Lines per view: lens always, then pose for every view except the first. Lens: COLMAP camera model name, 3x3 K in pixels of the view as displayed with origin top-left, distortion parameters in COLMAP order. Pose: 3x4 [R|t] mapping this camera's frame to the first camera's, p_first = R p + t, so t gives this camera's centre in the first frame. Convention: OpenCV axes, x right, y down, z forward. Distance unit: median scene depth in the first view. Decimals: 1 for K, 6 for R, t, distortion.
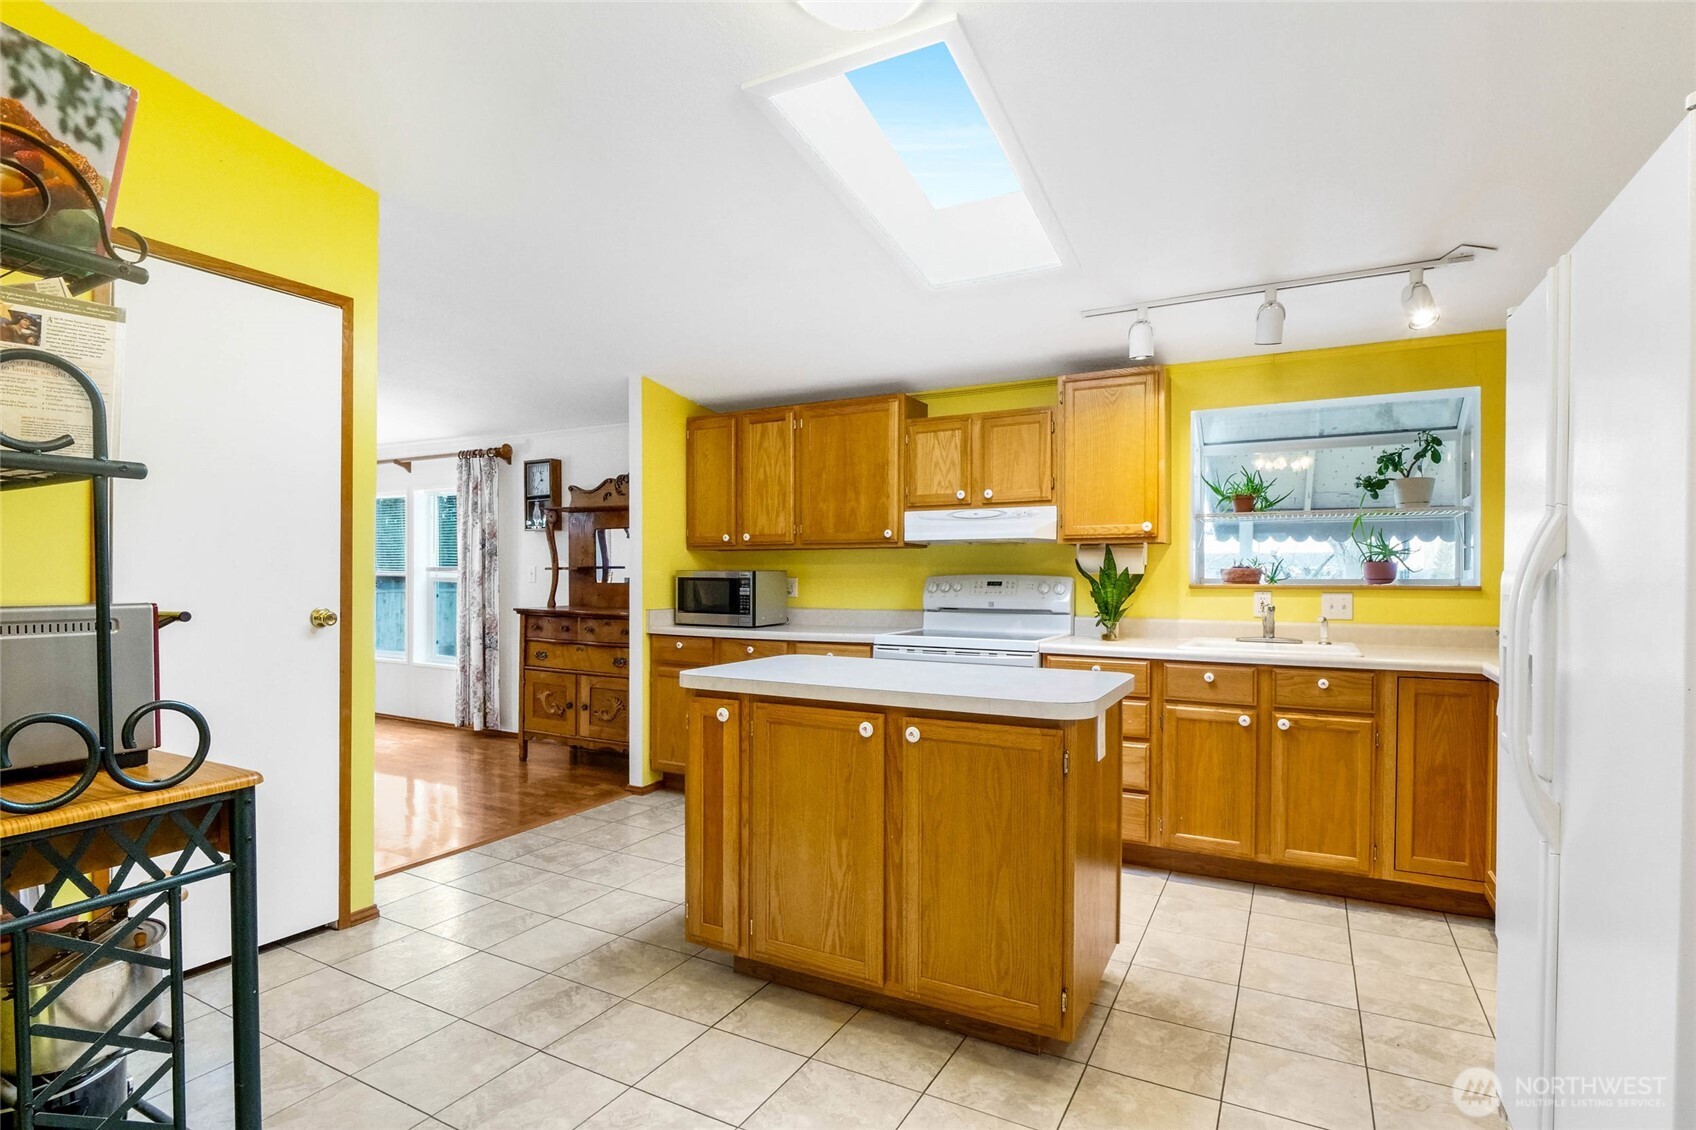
lens RADIAL K [[837.2, 0, 847.0], [0, 837.2, 574.1], [0, 0, 1]] dist [-0.029969, -0.000358]
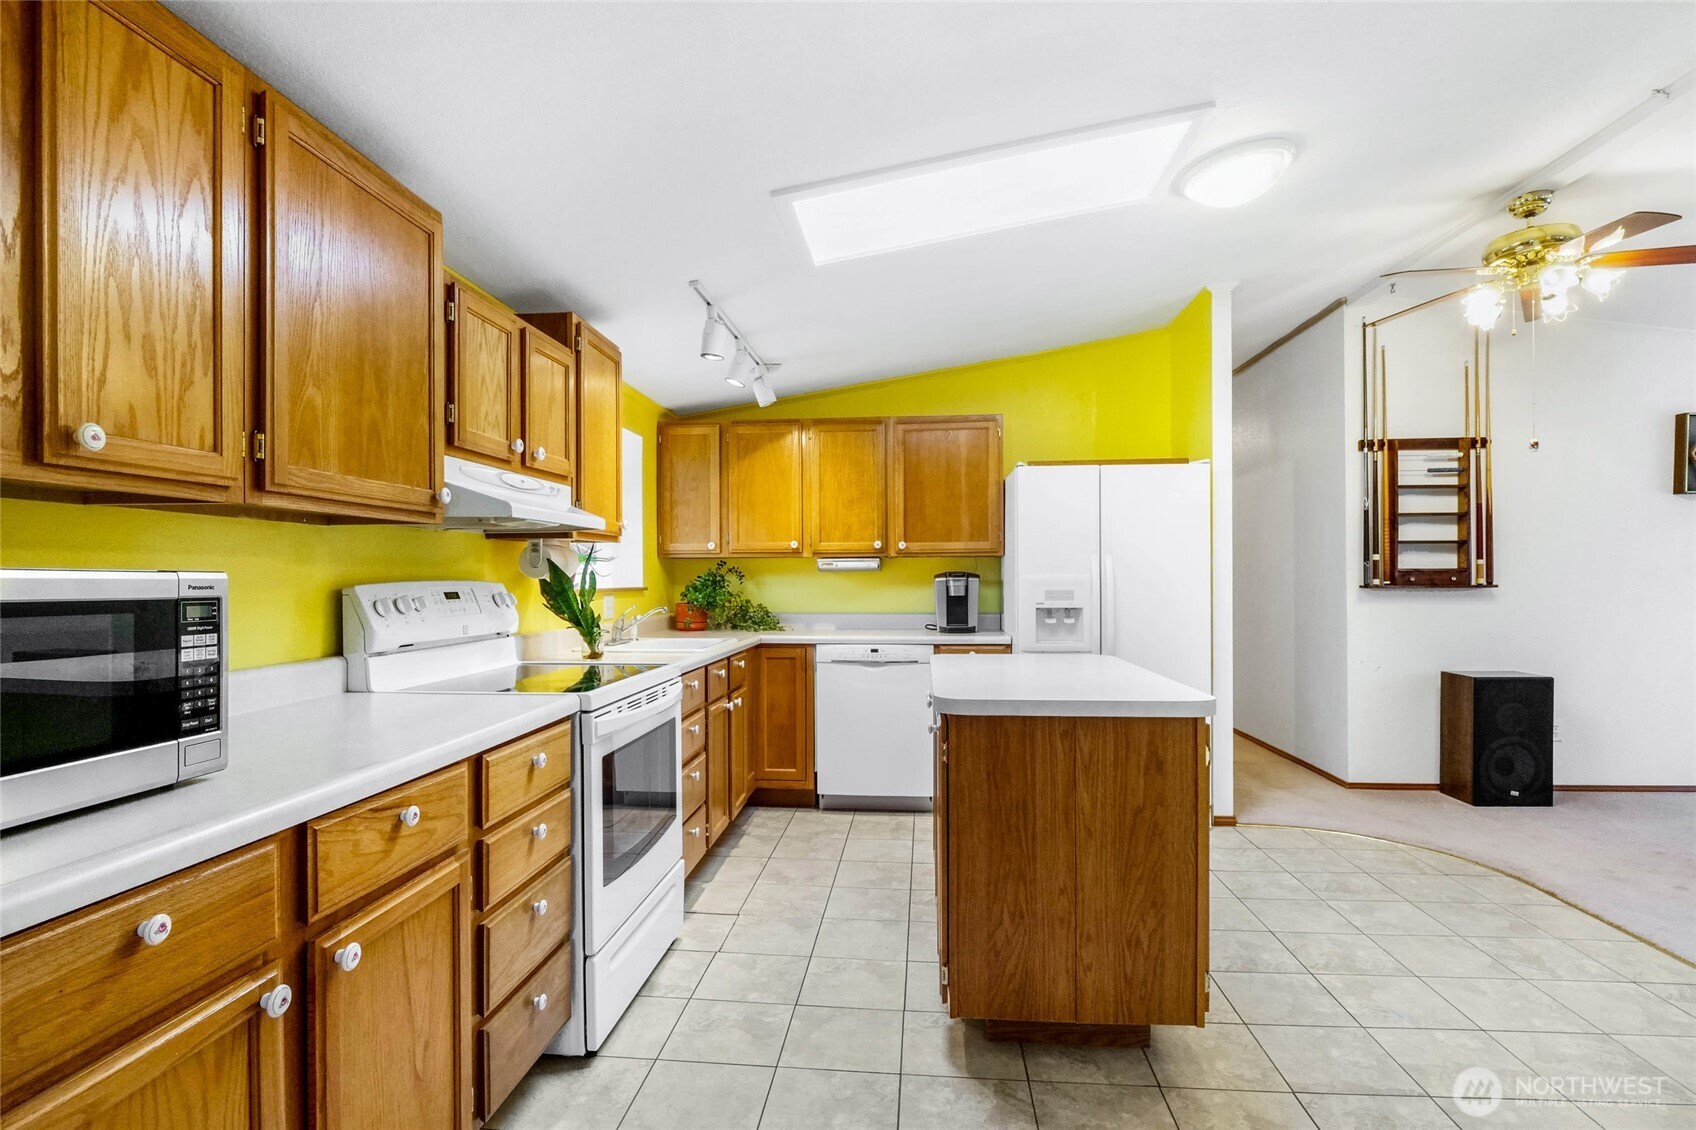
lens RADIAL K [[837.2, 0, 846.9], [0, 837.2, 572.5], [0, 0, 1]] dist [-0.029969, -0.000358]
pose [[-0.388063, 0.005066, 0.921619, -0.476761], [0.005329, 0.999981, -0.003252, -0.001531], [-0.921618, 0.003649, -0.388082, 0.970332]]
